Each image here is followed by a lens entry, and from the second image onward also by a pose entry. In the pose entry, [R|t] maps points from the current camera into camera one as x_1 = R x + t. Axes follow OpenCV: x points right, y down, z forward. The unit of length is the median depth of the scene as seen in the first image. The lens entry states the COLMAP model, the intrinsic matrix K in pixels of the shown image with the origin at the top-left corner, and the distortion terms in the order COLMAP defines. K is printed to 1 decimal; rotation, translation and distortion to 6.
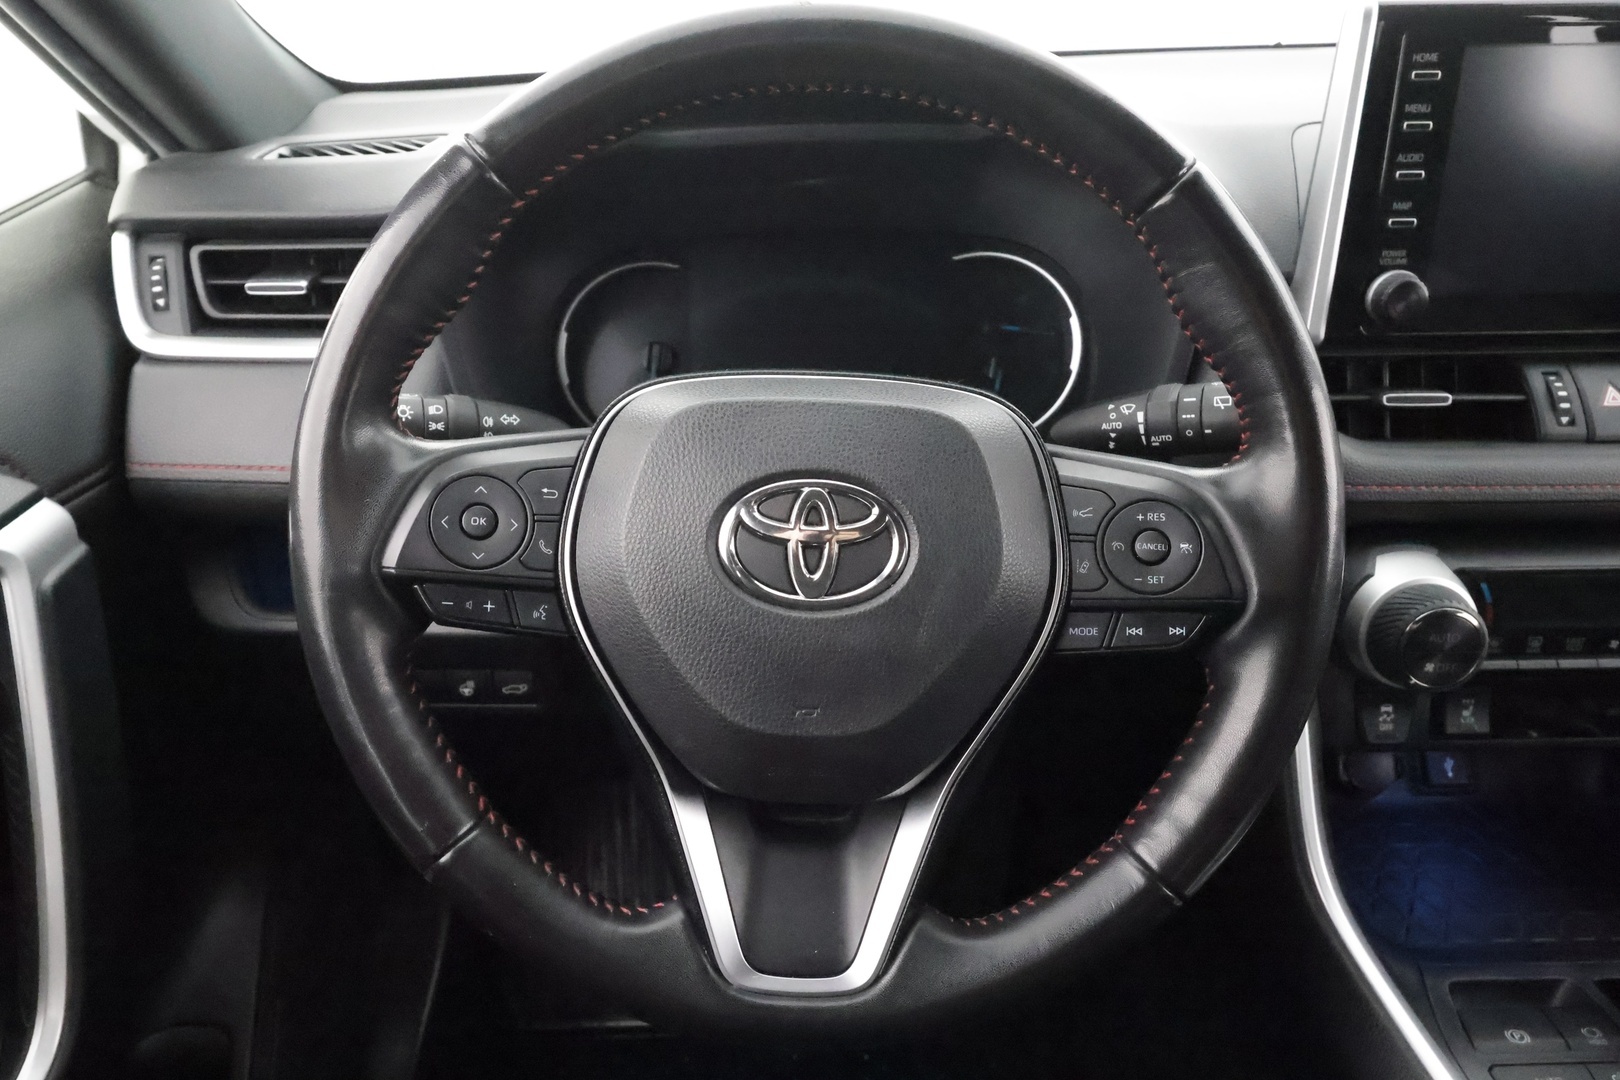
lens RADIAL K [[1149.8, 0, 813.8], [0, 1149.8, 545.3], [0, 0, 1]] dist [0.001826, -0.002230]
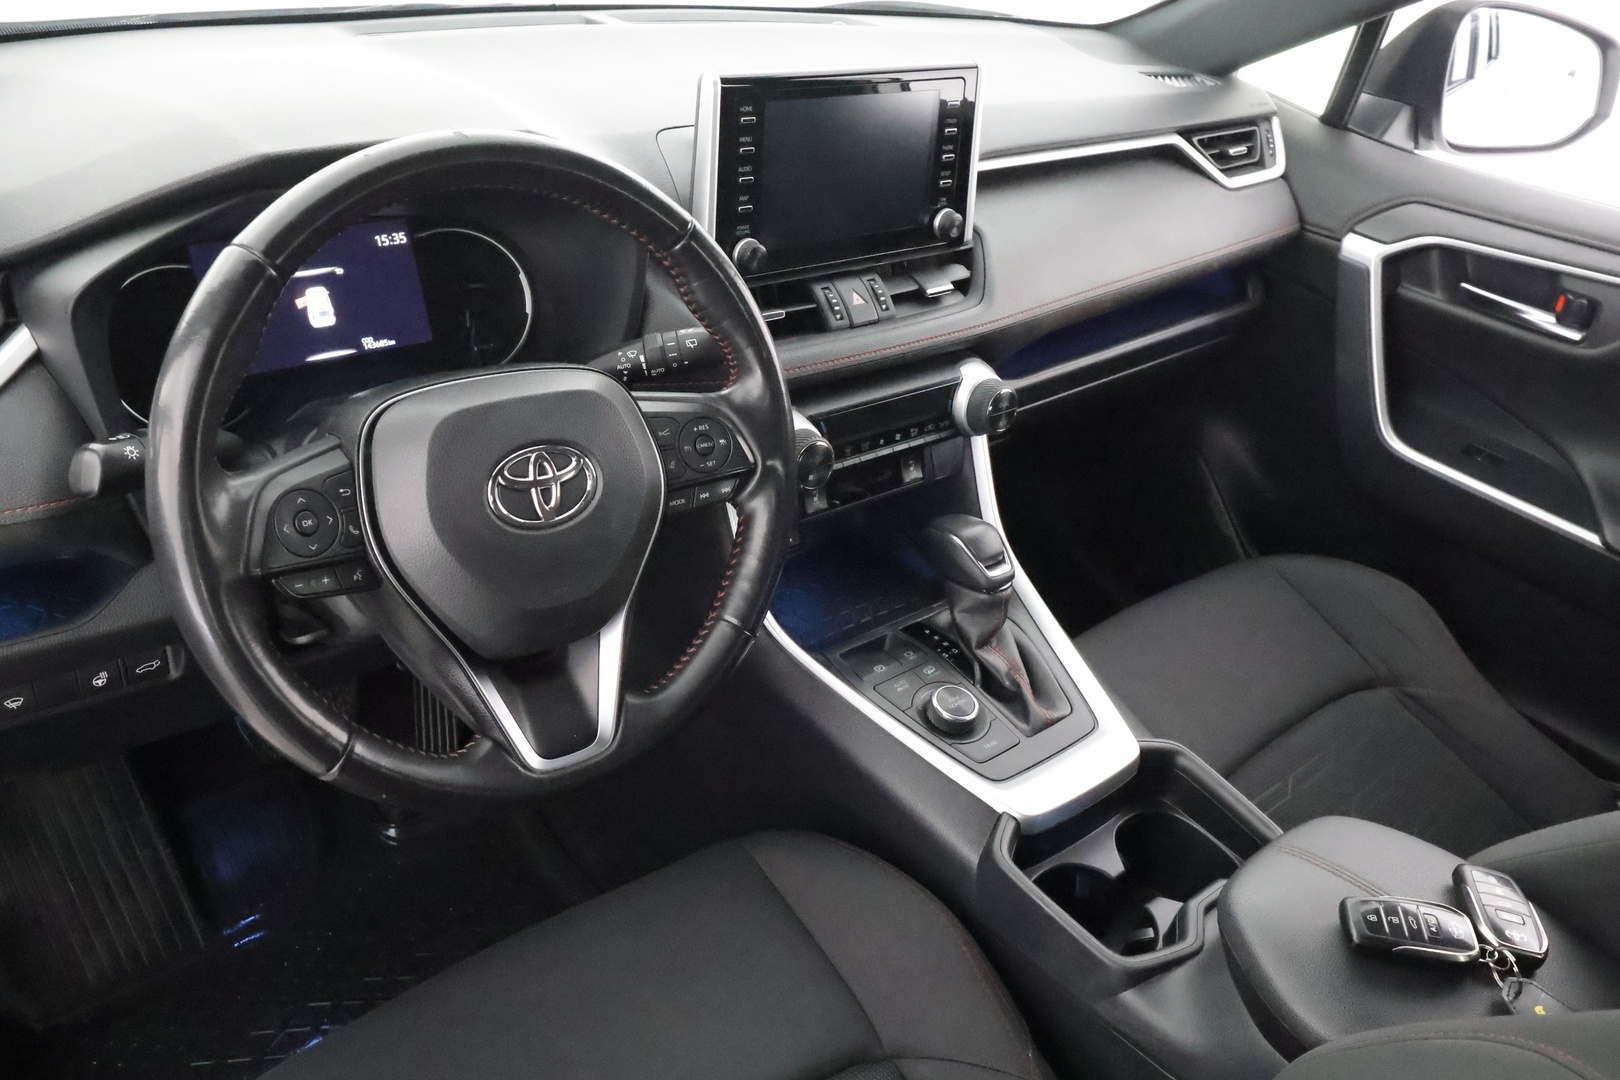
lens RADIAL K [[1275.4, 0, 803.1], [0, 1275.4, 550.1], [0, 0, 1]] dist [-0.017340, 0.013749]
pose [[0.763268, -0.247460, 0.596813, -0.640721], [0.165034, 0.967773, 0.190209, -0.154164], [-0.624649, -0.046686, 0.779509, -0.482222]]
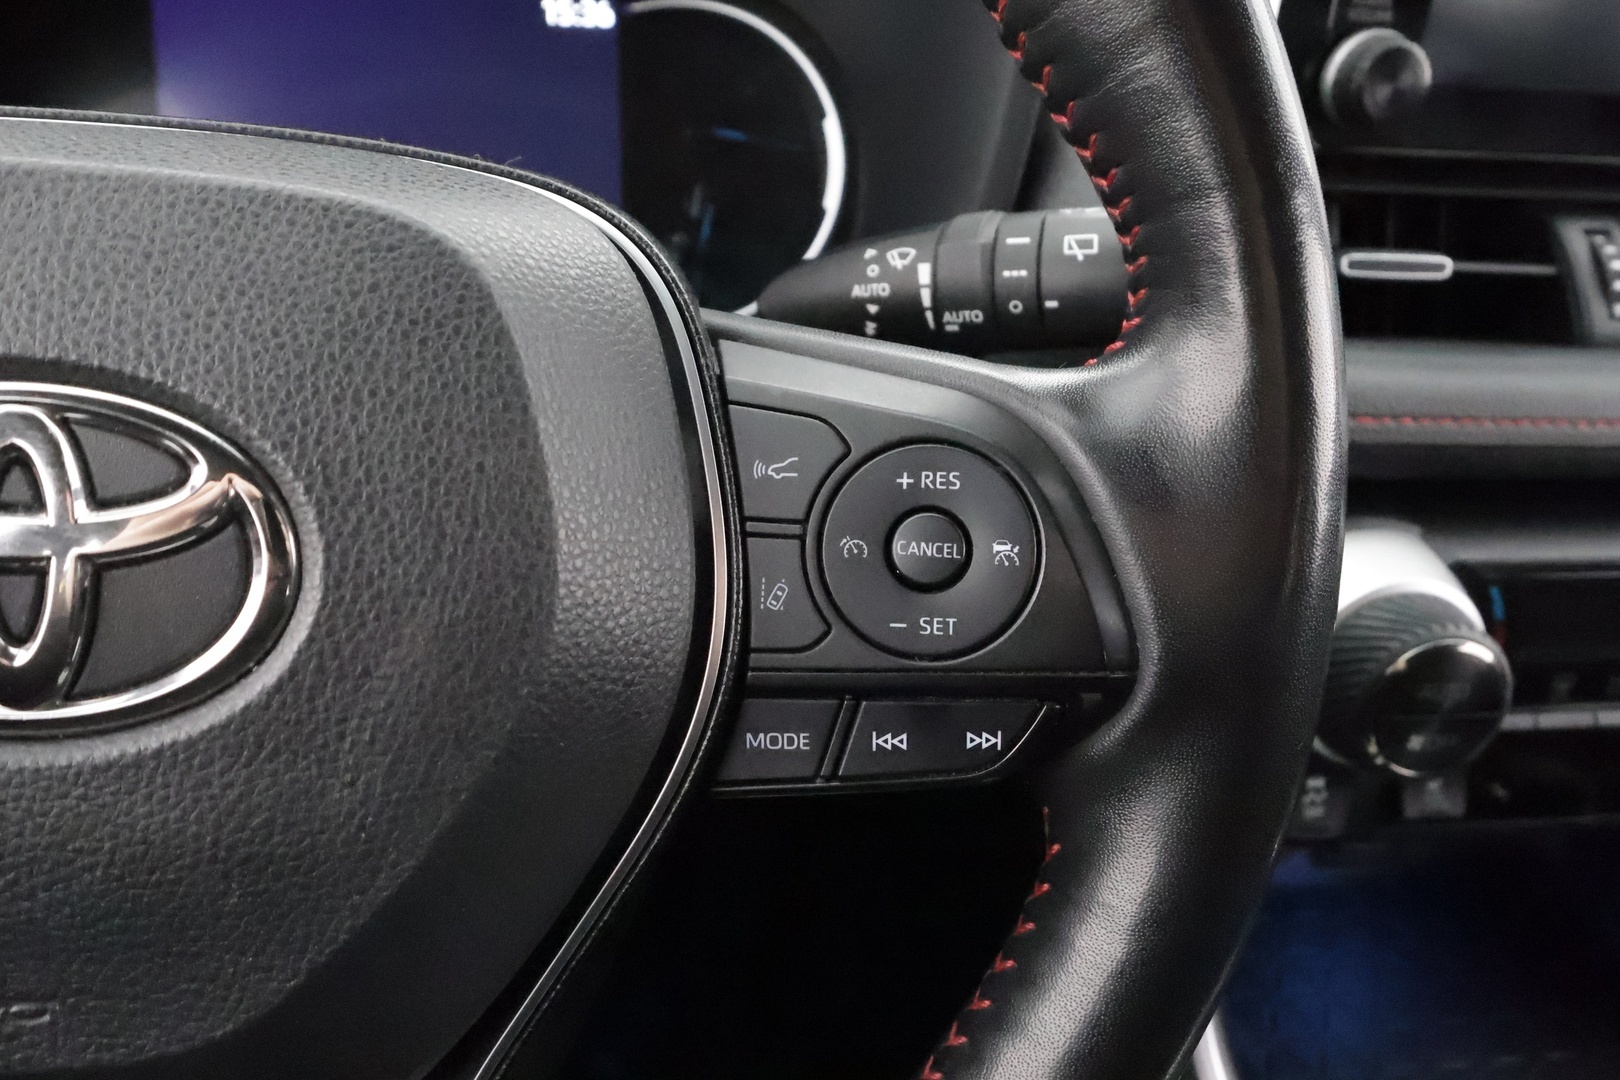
lens RADIAL K [[1275.4, 0, 810.8], [0, 1275.4, 570.2], [0, 0, 1]] dist [-0.017340, 0.013749]
pose [[0.986899, -0.004673, 0.161271, 0.144114], [-0.007935, 0.996965, 0.077445, -0.024008], [-0.161143, -0.077710, 0.983867, 0.446643]]
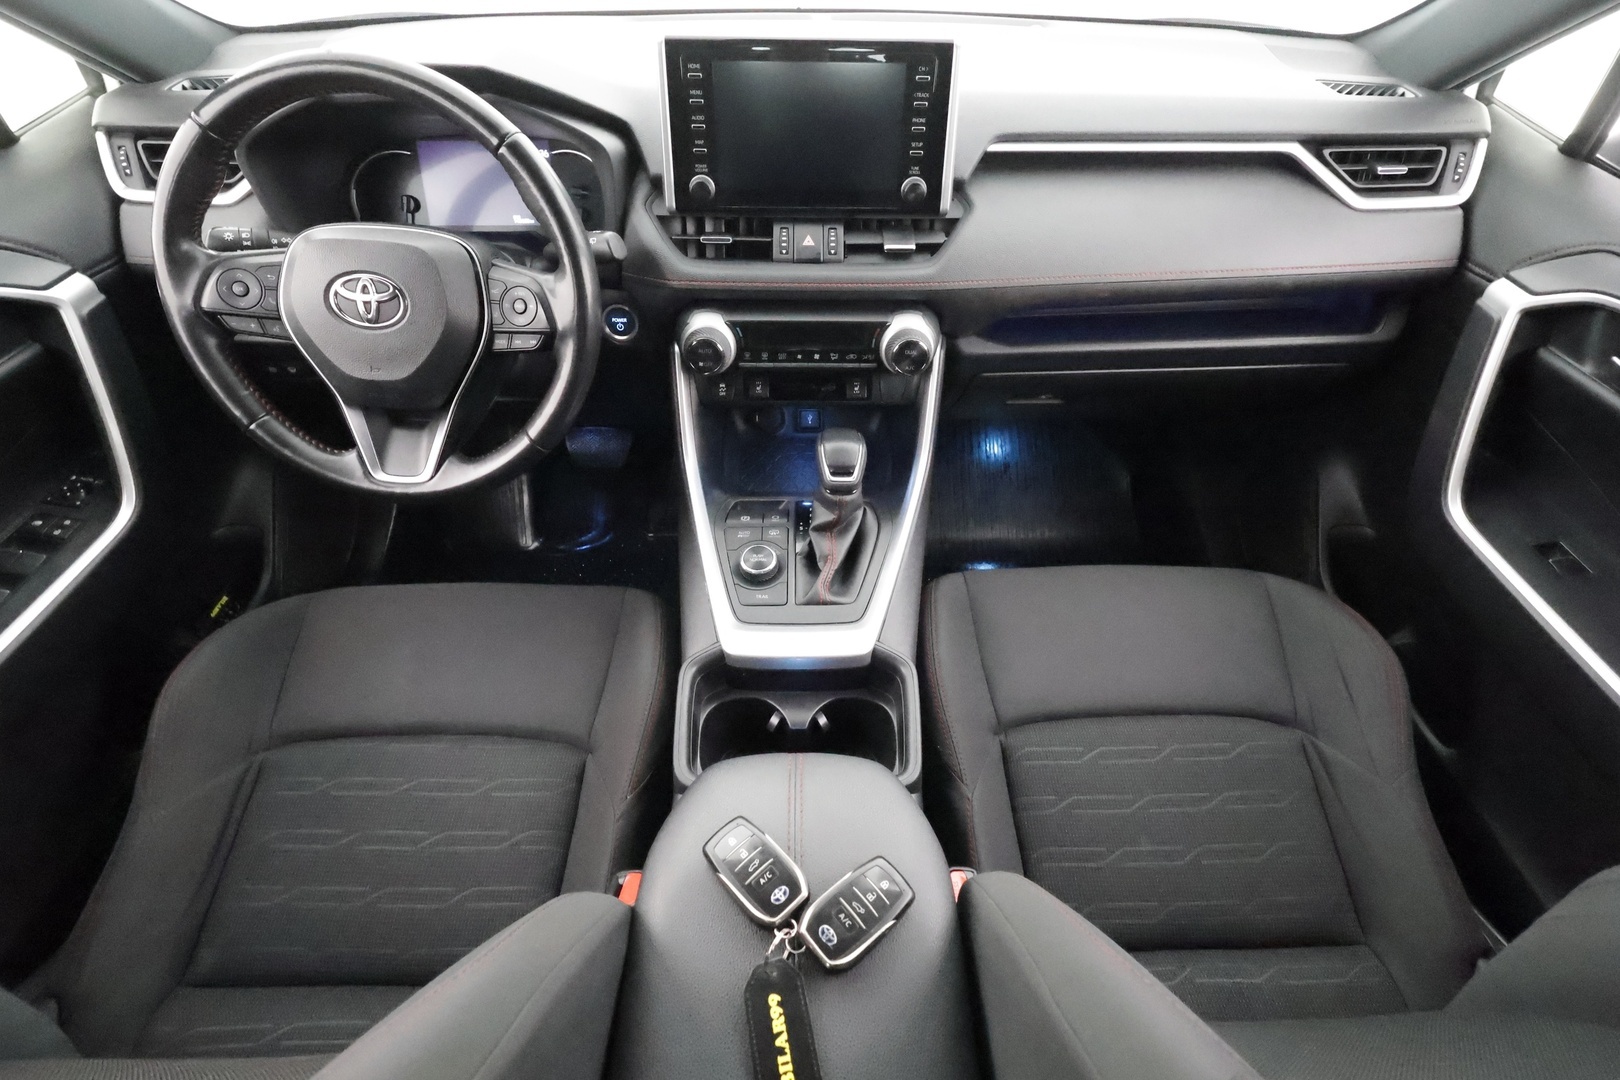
lens RADIAL K [[743.1, 0, 809.1], [0, 743.1, 536.3], [0, 0, 1]] dist [-0.001873, 0.000741]
pose [[0.999609, 0.016620, 0.022495, 0.738090], [-0.022507, 0.955470, 0.294229, -0.008804], [-0.016603, -0.294620, 0.955470, -0.556934]]
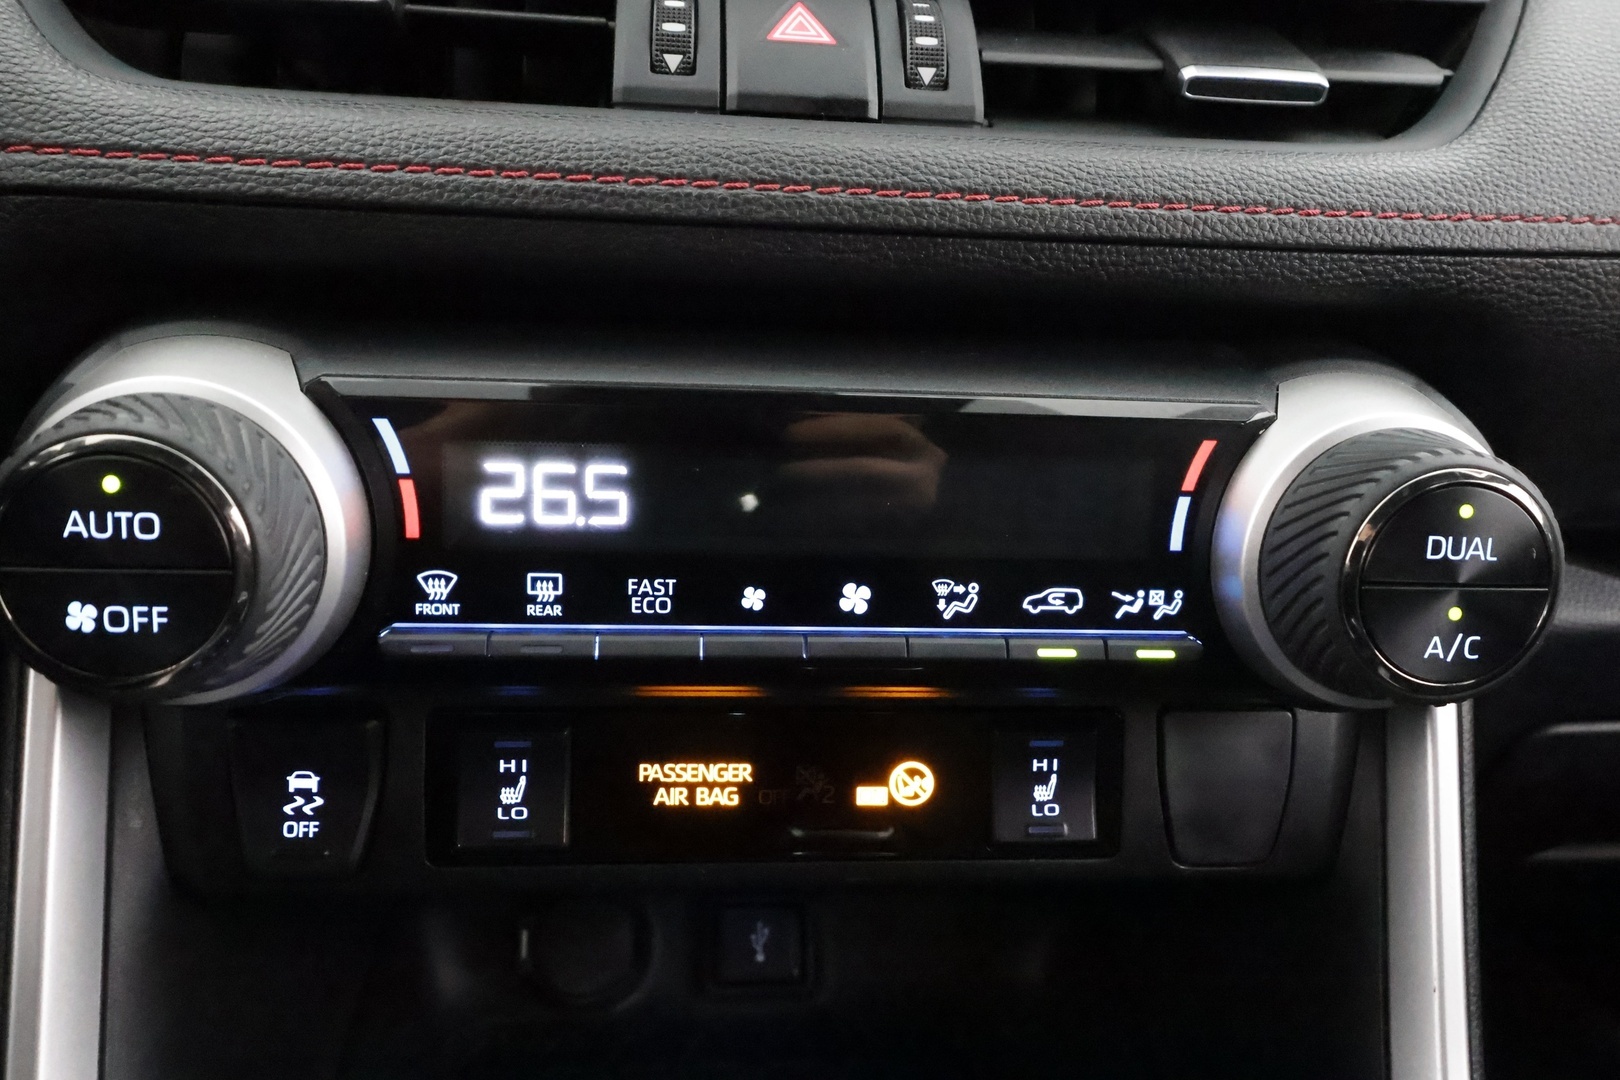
lens RADIAL K [[1275.4, 0, 815.1], [0, 1275.4, 533.2], [0, 0, 1]] dist [-0.017340, 0.013749]
pose [[0.993855, 0.031214, 0.106196, 0.719397], [-0.017446, 0.991596, -0.128189, 0.126527], [-0.109304, 0.125548, 0.986048, 0.616230]]
